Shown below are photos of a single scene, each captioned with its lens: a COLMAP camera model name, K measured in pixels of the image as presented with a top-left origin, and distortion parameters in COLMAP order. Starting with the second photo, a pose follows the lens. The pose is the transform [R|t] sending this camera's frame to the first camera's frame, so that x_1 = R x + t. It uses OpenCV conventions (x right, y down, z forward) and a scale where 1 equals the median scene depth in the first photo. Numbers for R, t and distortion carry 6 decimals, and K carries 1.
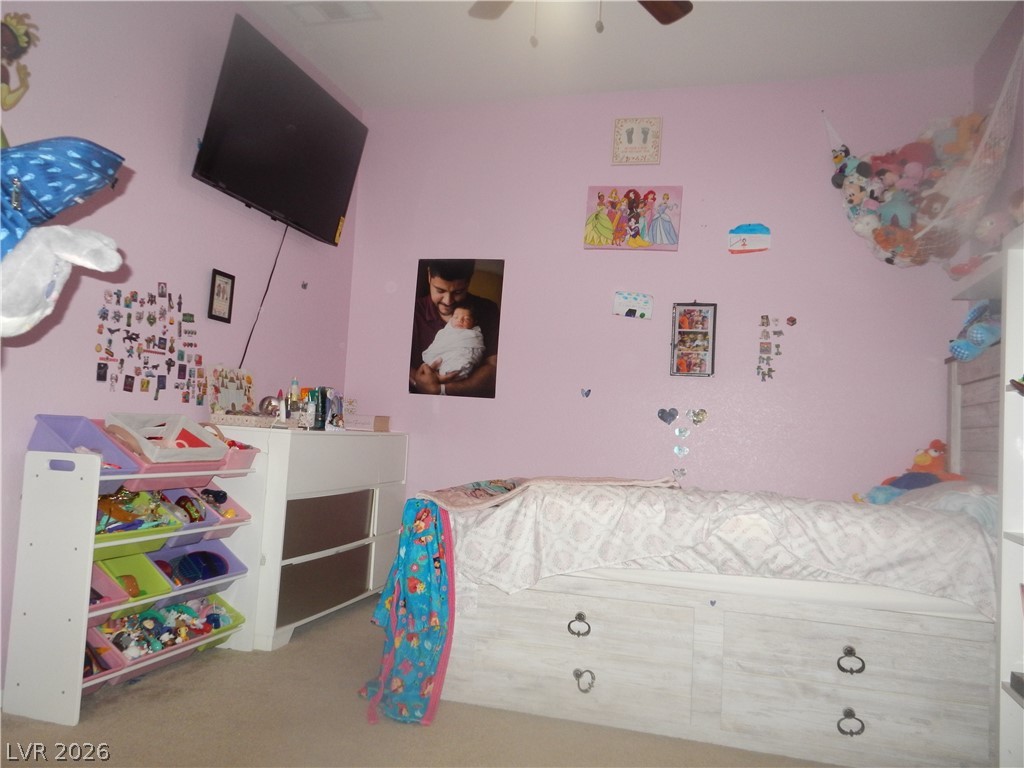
lens RADIAL K [[771.9, 0, 513.1], [0, 771.9, 386.0], [0, 0, 1]] dist [0.005251, 0.014796]
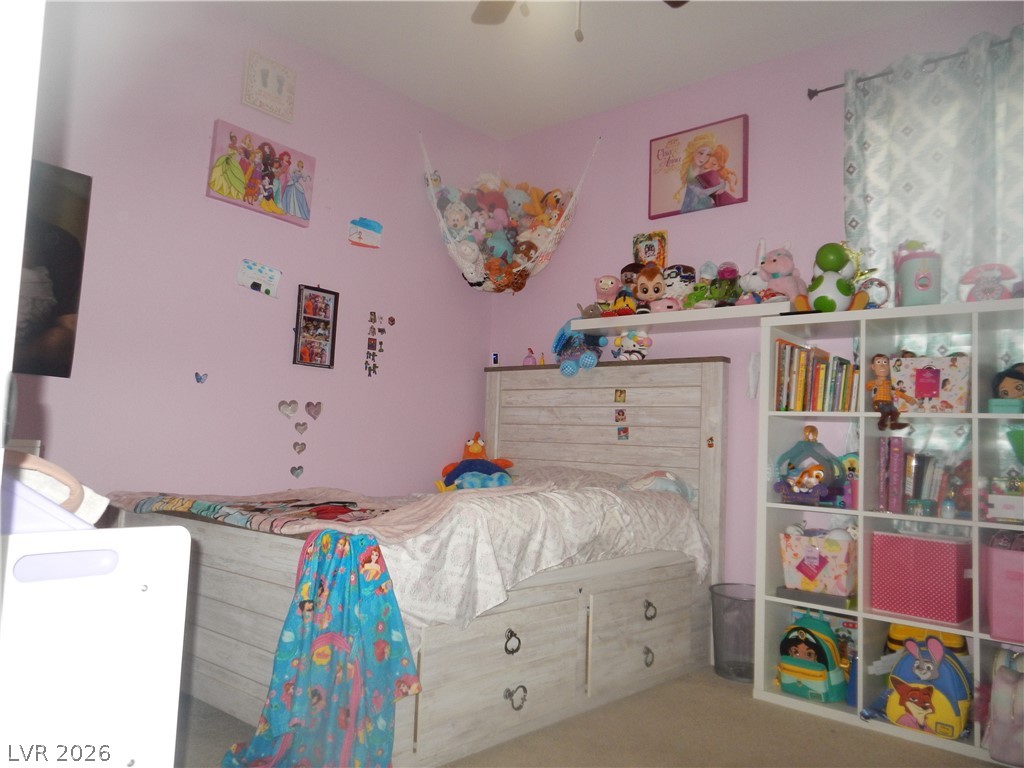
lens RADIAL K [[771.9, 0, 511.7], [0, 771.9, 381.4], [0, 0, 1]] dist [0.005251, 0.014796]
pose [[0.430110, 0.041014, 0.901845, -0.501915], [-0.074295, 0.997187, -0.009918, -0.003316], [-0.899714, -0.062737, 0.431947, 0.381420]]
